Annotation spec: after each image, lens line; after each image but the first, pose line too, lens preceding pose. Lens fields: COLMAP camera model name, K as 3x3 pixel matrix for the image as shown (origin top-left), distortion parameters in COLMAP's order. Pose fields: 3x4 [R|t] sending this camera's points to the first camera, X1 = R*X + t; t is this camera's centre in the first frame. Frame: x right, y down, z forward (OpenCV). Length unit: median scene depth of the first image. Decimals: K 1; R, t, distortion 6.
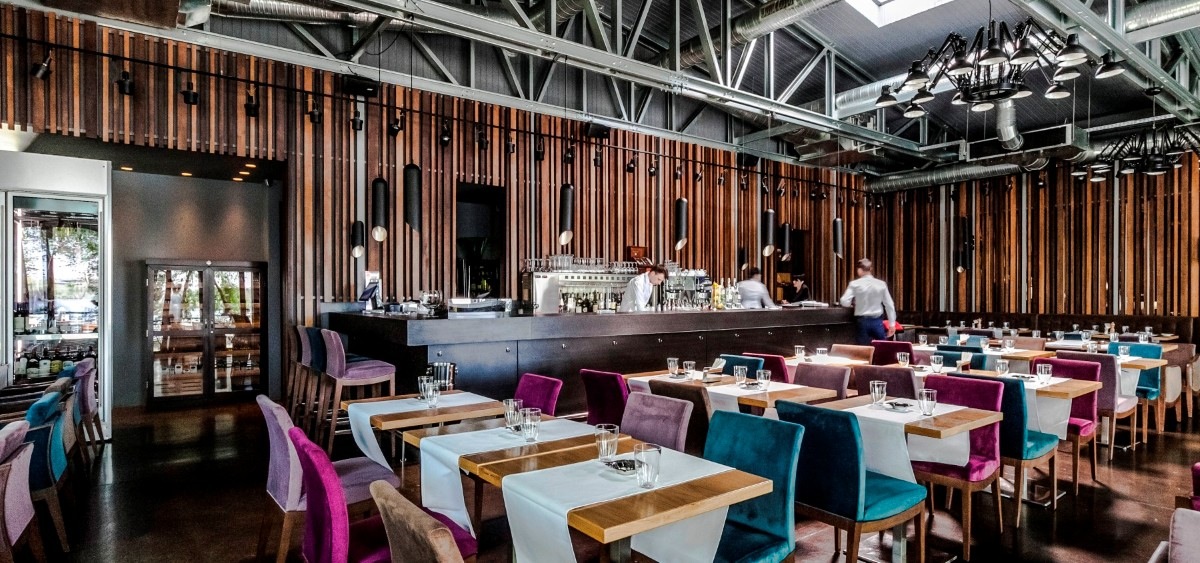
lens RADIAL K [[649.8, 0, 602.2], [0, 649.8, 300.6], [0, 0, 1]] dist [0.001589, 0.000079]
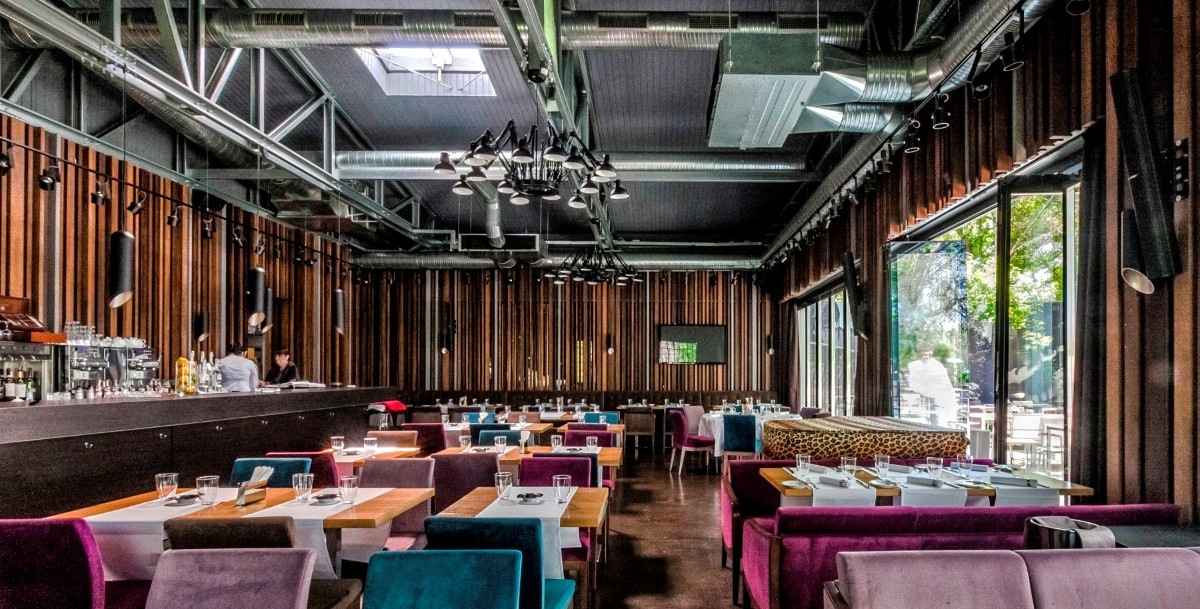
lens RADIAL K [[579.5, 0, 599.8], [0, 579.5, 369.5], [0, 0, 1]] dist [-0.003121, -0.001062]
pose [[0.566286, 0.008399, 0.824166, -0.090401], [0.003865, 0.999910, -0.012845, -0.003912], [-0.824200, 0.010459, 0.566203, 0.248903]]
